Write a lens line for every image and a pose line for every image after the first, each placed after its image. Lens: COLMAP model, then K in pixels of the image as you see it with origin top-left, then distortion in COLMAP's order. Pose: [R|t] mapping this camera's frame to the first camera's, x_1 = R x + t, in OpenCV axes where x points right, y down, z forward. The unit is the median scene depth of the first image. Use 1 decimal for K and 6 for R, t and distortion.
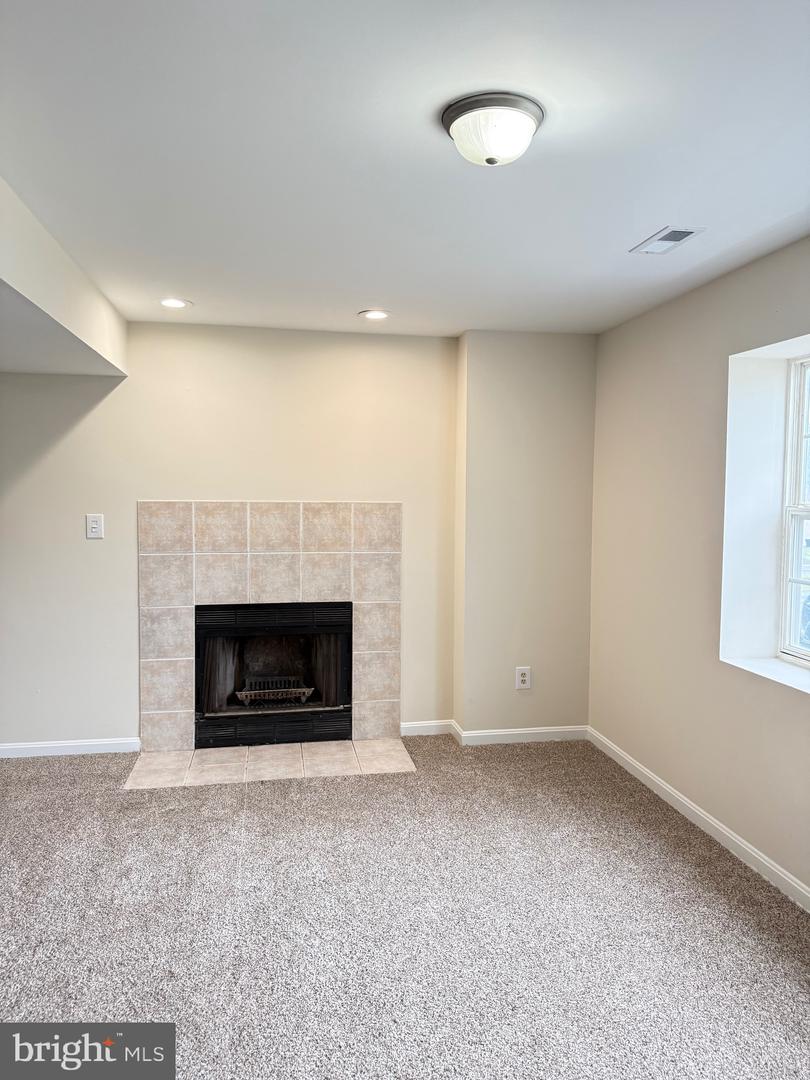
lens RADIAL K [[757.3, 0, 393.7], [0, 757.3, 541.0], [0, 0, 1]] dist [0.085766, -0.000120]
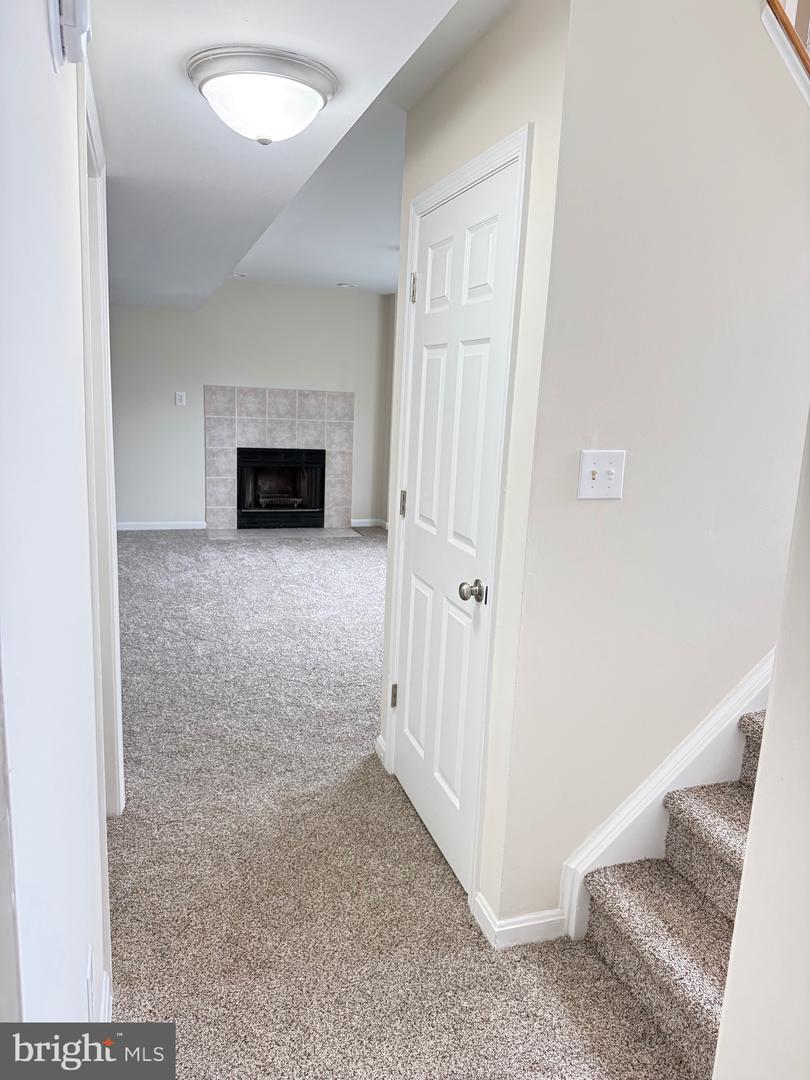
lens RADIAL K [[757.3, 0, 393.7], [0, 757.3, 541.0], [0, 0, 1]] dist [0.085766, -0.000120]
pose [[0.987369, 0.012301, 0.157961, -0.174542], [-0.035311, 0.988991, 0.143699, 0.032365], [-0.154455, -0.147462, 0.976933, -0.762096]]
